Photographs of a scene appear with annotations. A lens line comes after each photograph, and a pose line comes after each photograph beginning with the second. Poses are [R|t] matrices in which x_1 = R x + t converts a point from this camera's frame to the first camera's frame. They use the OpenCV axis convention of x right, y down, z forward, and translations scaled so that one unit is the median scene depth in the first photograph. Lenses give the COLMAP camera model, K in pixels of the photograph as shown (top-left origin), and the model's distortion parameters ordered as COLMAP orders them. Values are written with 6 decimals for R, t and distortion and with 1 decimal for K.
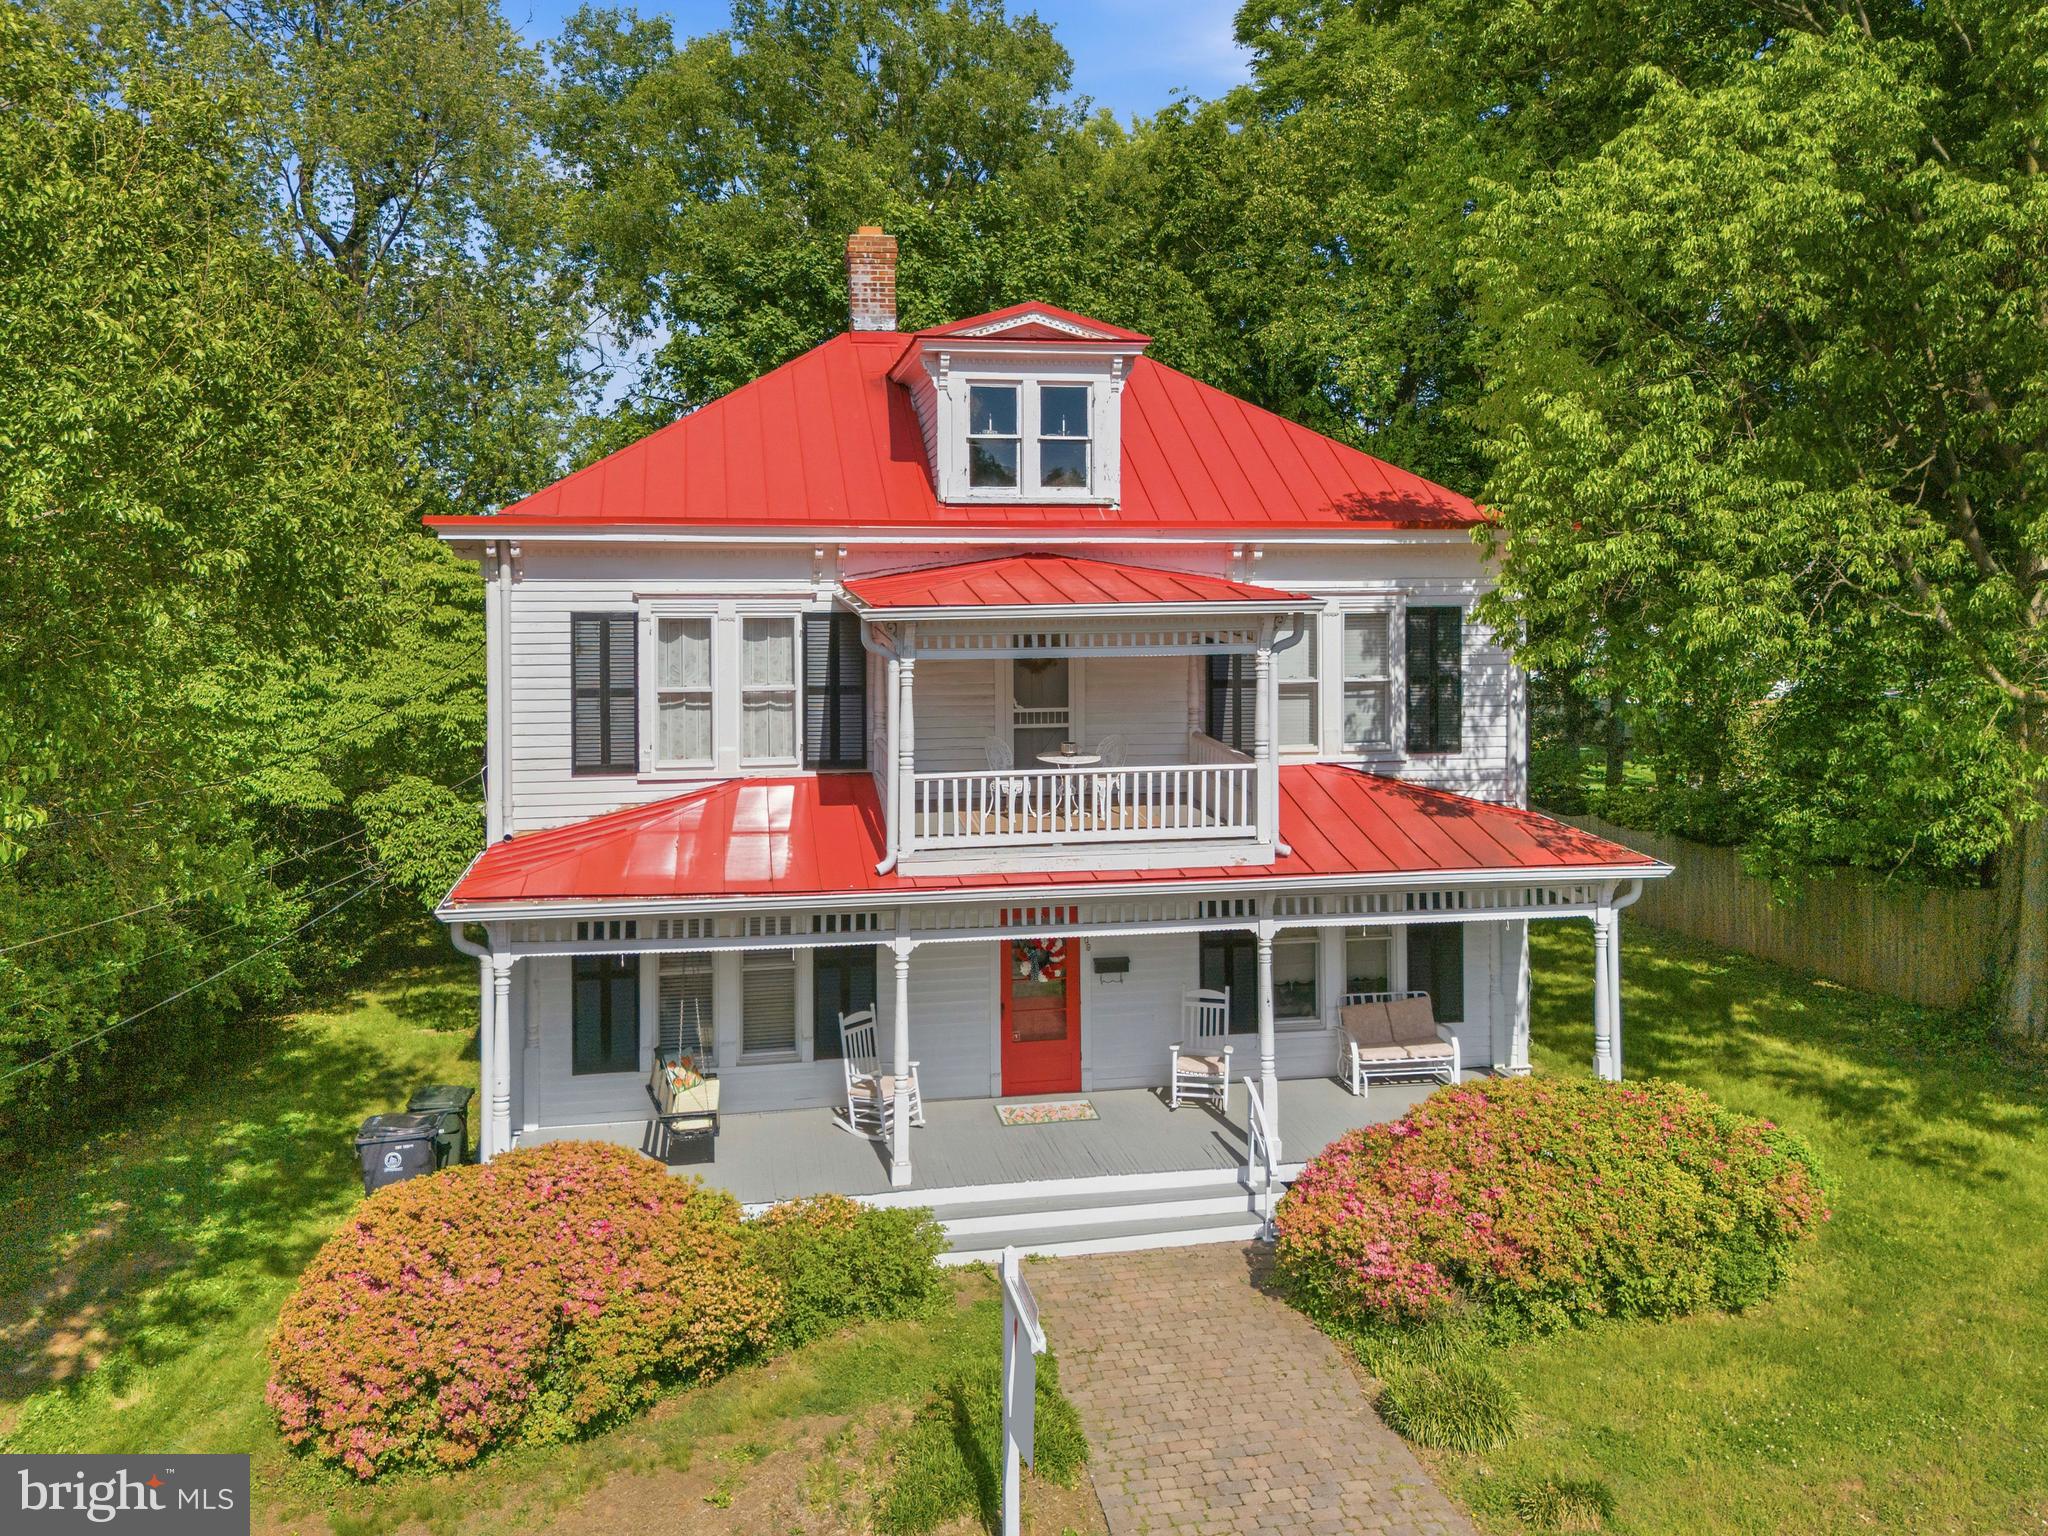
lens RADIAL K [[1620.9, 0, 904.7], [0, 1620.9, 694.8], [0, 0, 1]] dist [0.037909, 0.007790]
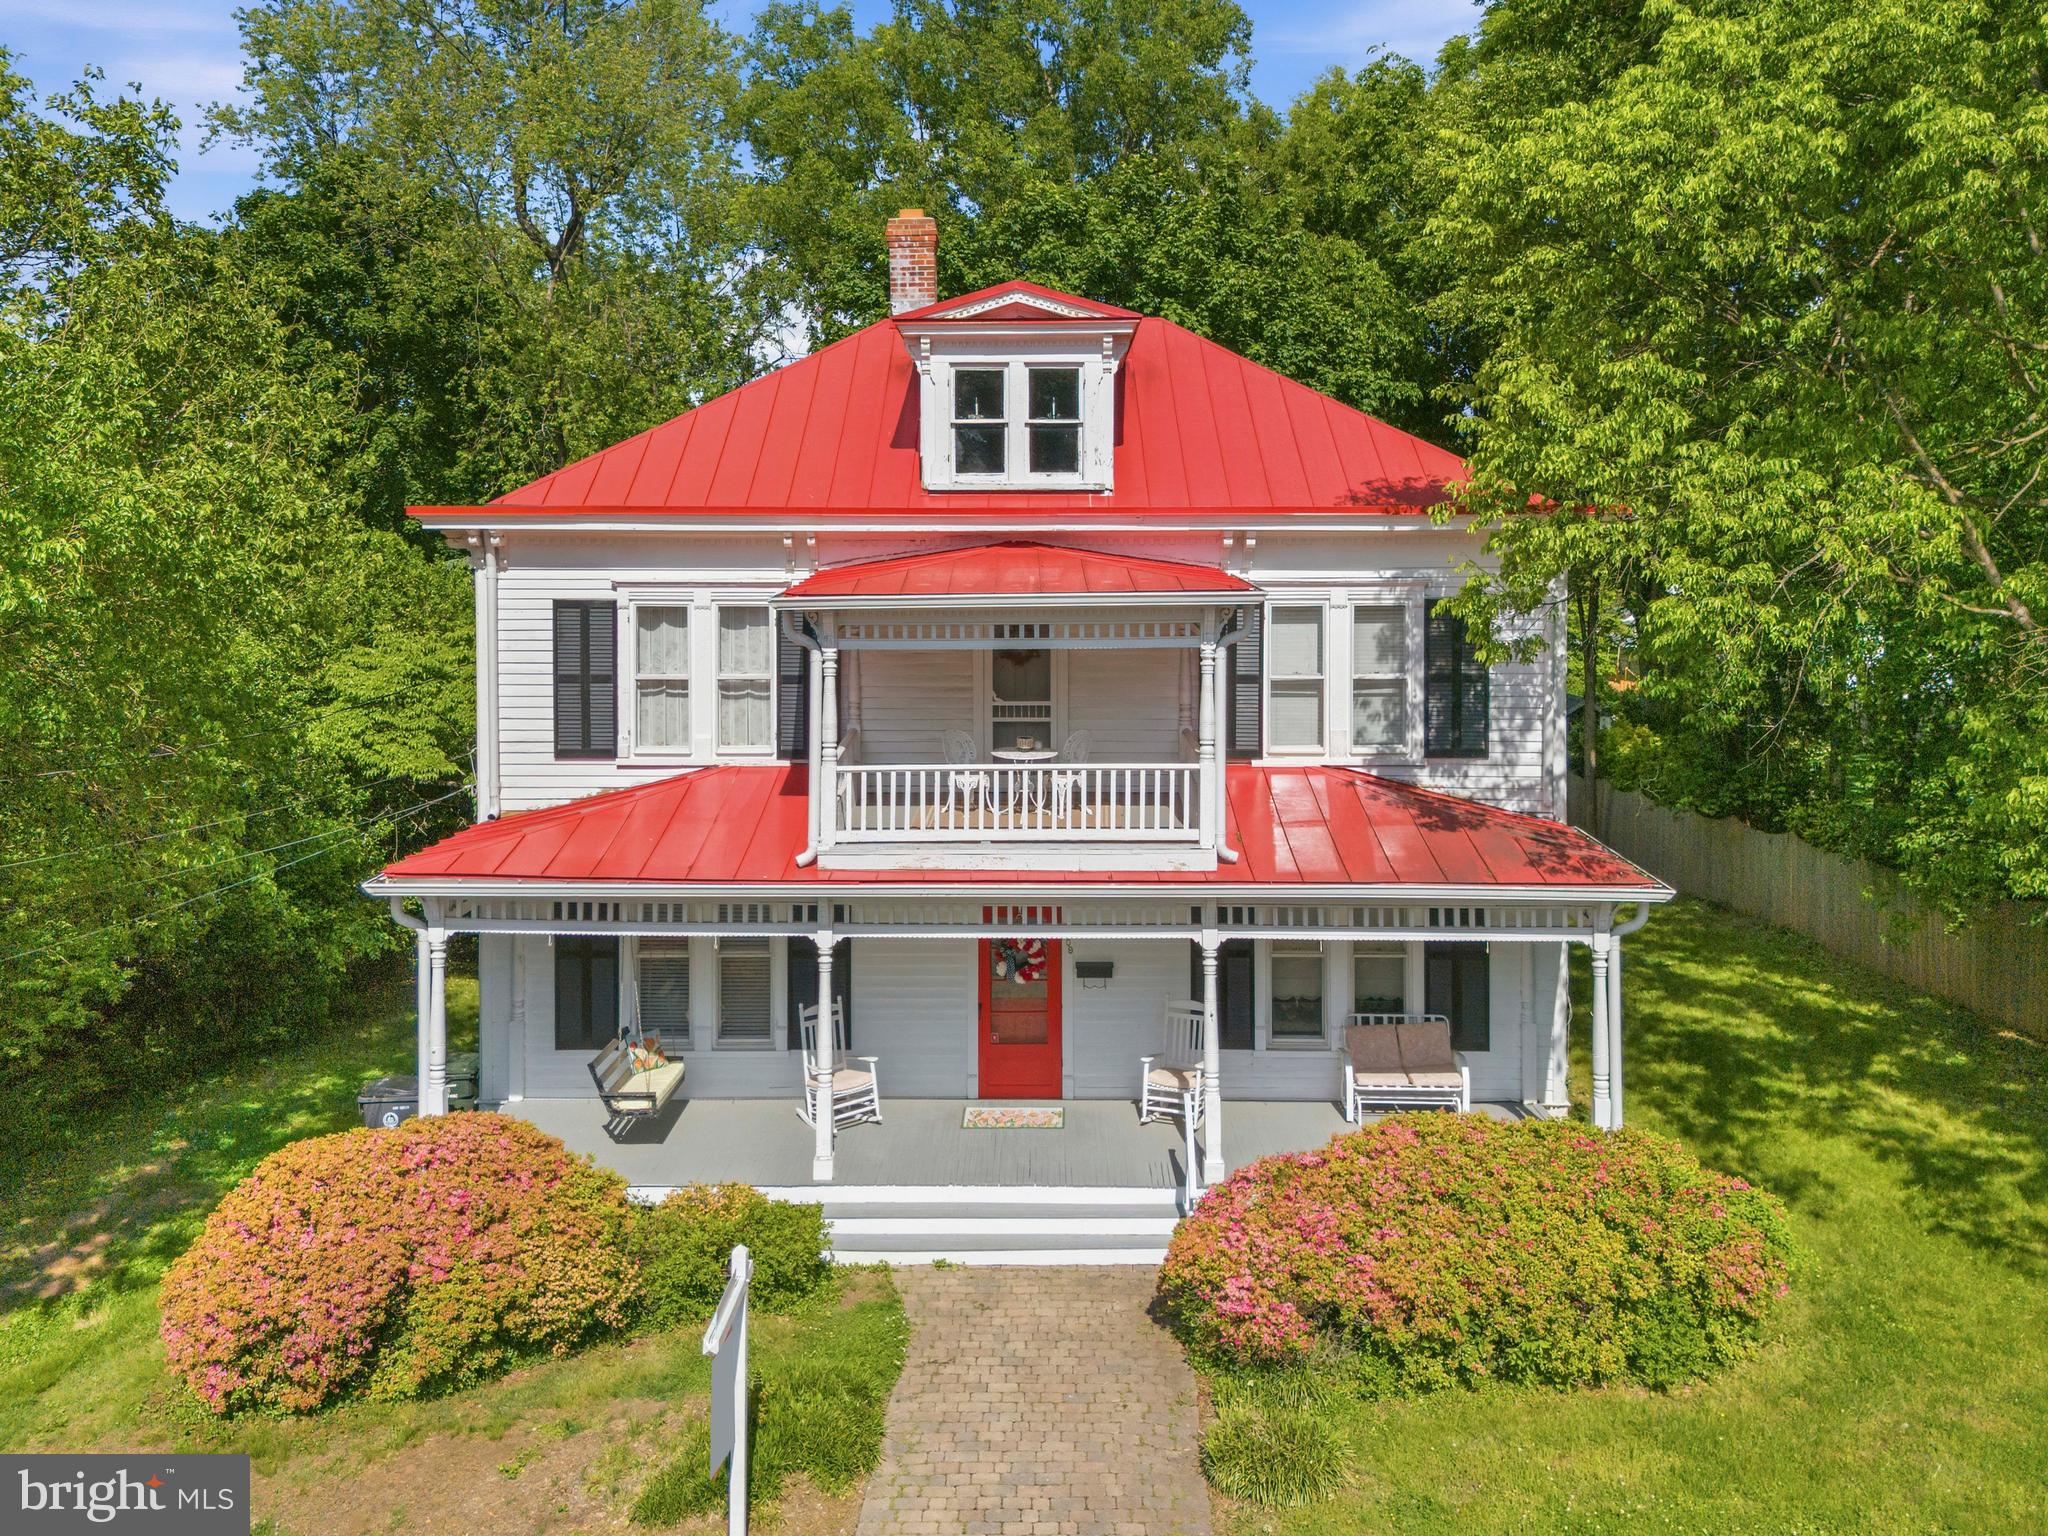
lens RADIAL K [[1620.9, 0, 897.3], [0, 1620.9, 711.9], [0, 0, 1]] dist [0.037909, 0.007790]
pose [[0.979650, 0.019276, -0.199785, 0.212647], [-0.015839, 0.999698, 0.018784, -0.002712], [0.200087, -0.015237, 0.979660, 0.036769]]
